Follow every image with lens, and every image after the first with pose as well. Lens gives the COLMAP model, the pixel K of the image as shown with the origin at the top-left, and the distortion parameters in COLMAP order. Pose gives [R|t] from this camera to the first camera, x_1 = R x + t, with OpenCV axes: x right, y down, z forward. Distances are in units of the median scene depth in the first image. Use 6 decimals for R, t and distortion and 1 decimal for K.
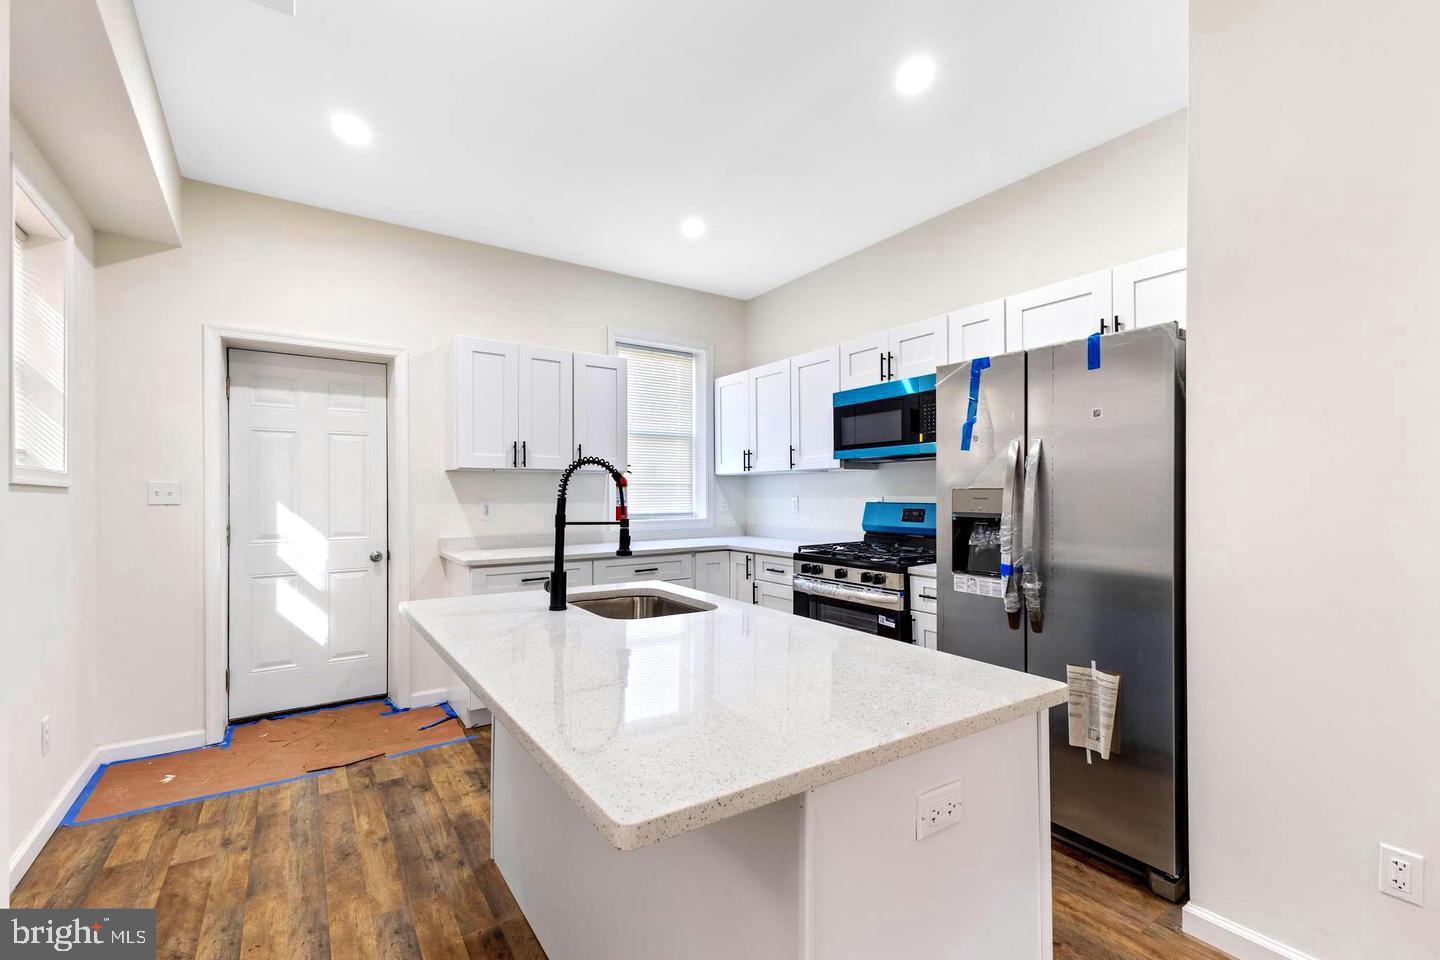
lens RADIAL K [[631.1, 0, 715.1], [0, 631.1, 503.0], [0, 0, 1]] dist [0.012306, -0.000476]
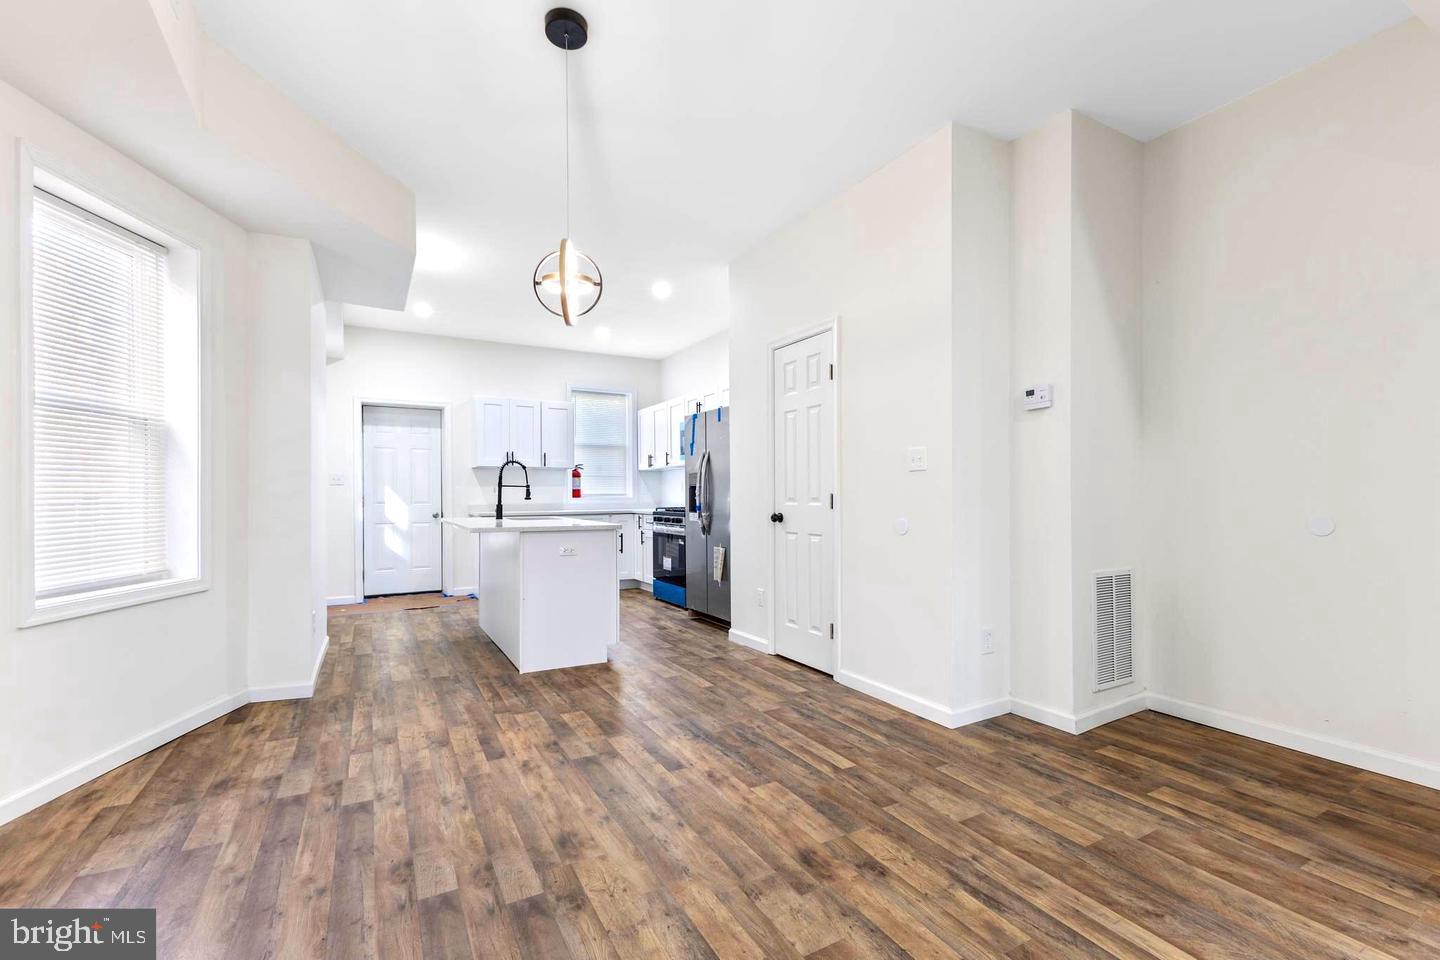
lens RADIAL K [[631.1, 0, 715.1], [0, 631.1, 503.0], [0, 0, 1]] dist [0.012306, -0.000476]
pose [[0.995887, -0.001921, -0.090578, 0.454172], [0.001475, 0.999986, -0.004991, 0.062545], [0.090587, 0.004837, 0.995877, -0.781042]]
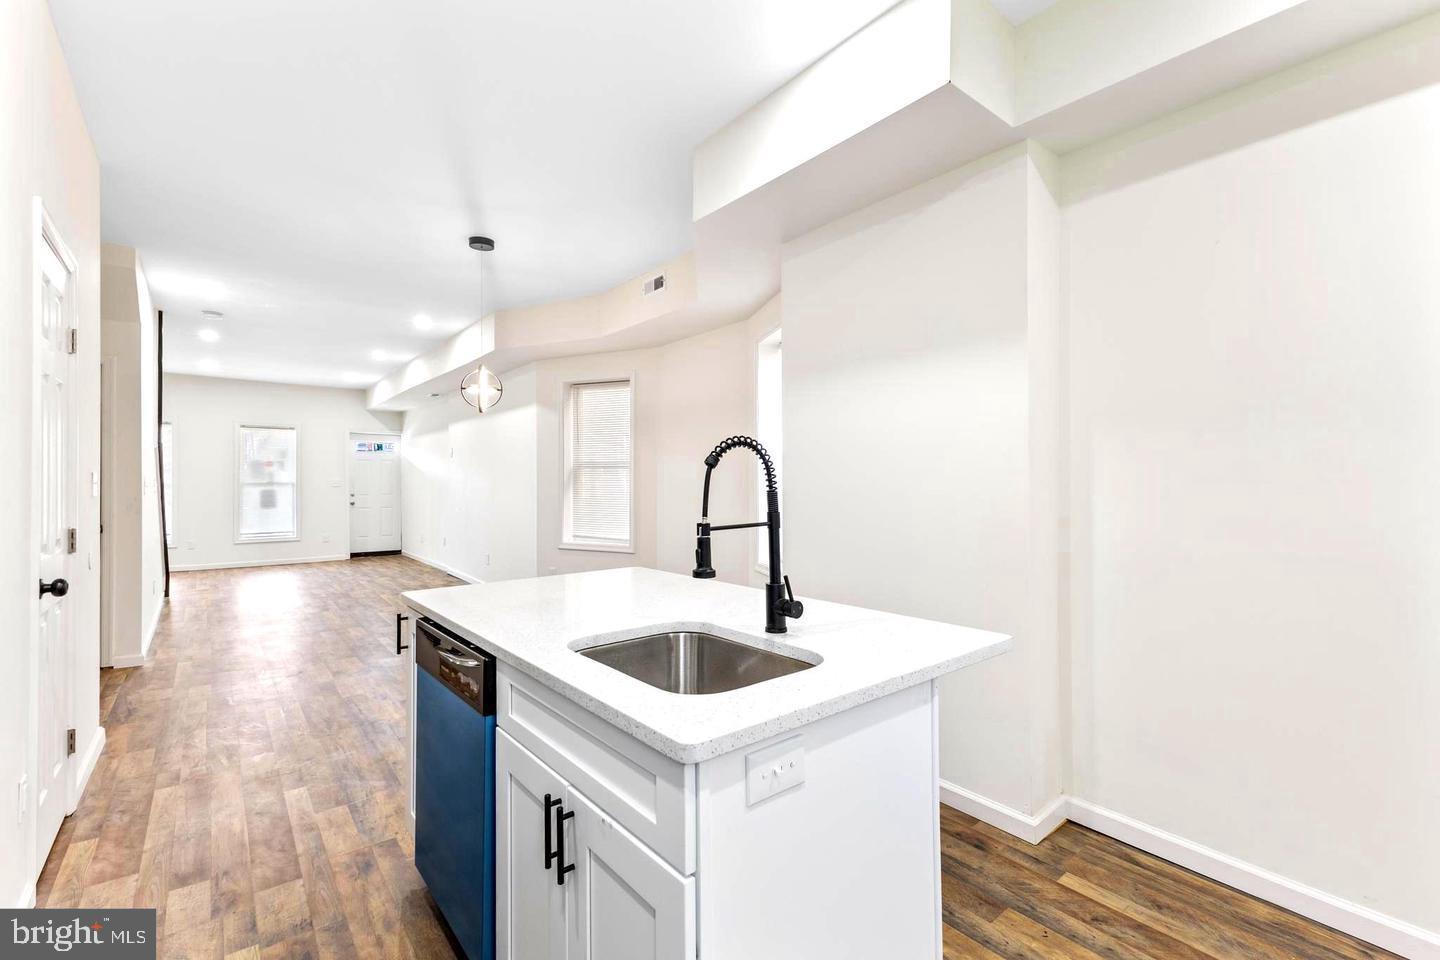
lens RADIAL K [[621.7, 0, 720.8], [0, 621.7, 479.4], [0, 0, 1]] dist [0.008041, -0.000784]
pose [[-0.995443, -0.000396, -0.095362, -0.051255], [-0.001682, 0.999909, 0.013408, -0.017720], [0.095348, 0.013507, -0.995352, 0.921057]]
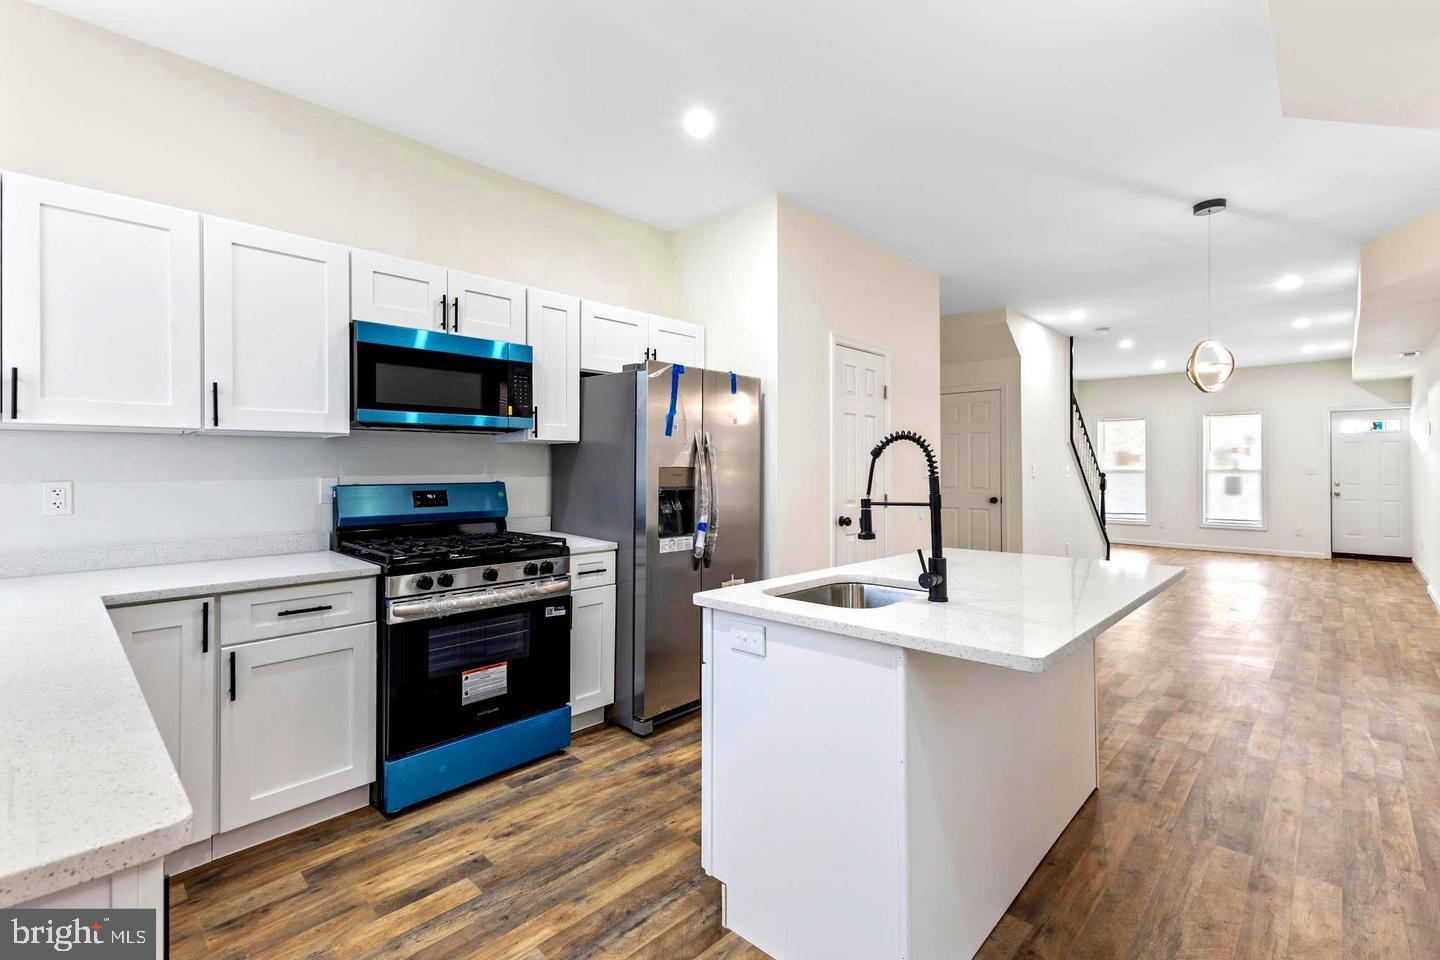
lens RADIAL K [[632.9, 0, 724.3], [0, 632.9, 469.1], [0, 0, 1]] dist [0.009237, -0.000237]
pose [[-0.216822, -0.000574, 0.976211, -0.549456], [0.016940, 0.999847, 0.004350, -0.015002], [-0.976064, 0.017480, -0.216779, 0.776582]]
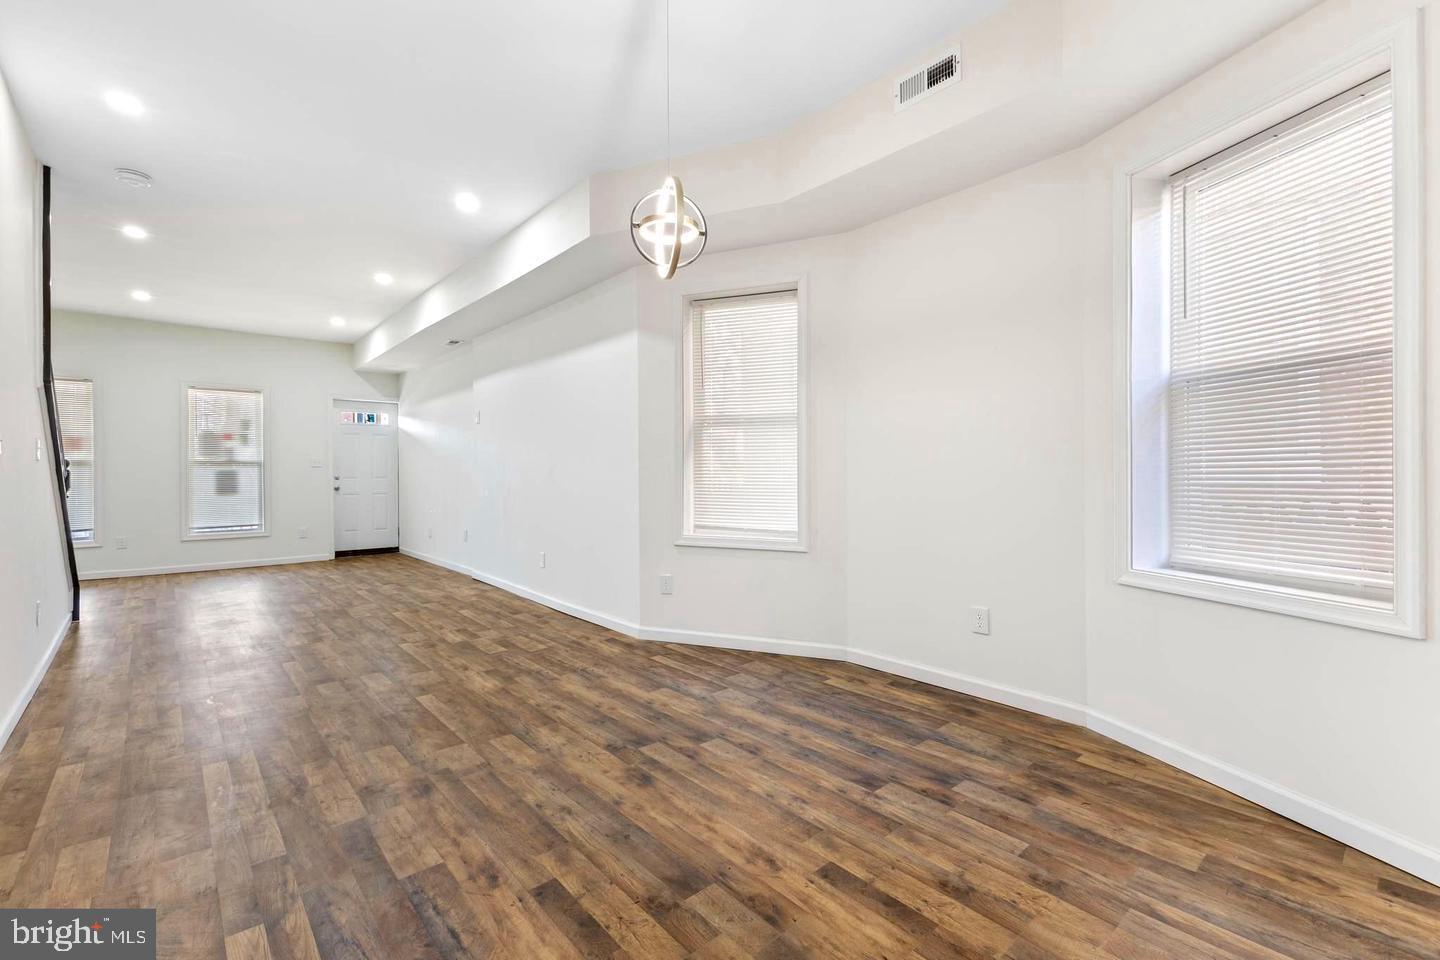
lens RADIAL K [[627.2, 0, 721.5], [0, 627.2, 471.8], [0, 0, 1]] dist [0.008147, -0.000618]
pose [[-0.990906, 0.005134, -0.134456, 0.283640], [0.003014, 0.999868, 0.015967, 0.040763], [0.134520, 0.015417, -0.990791, 0.358523]]
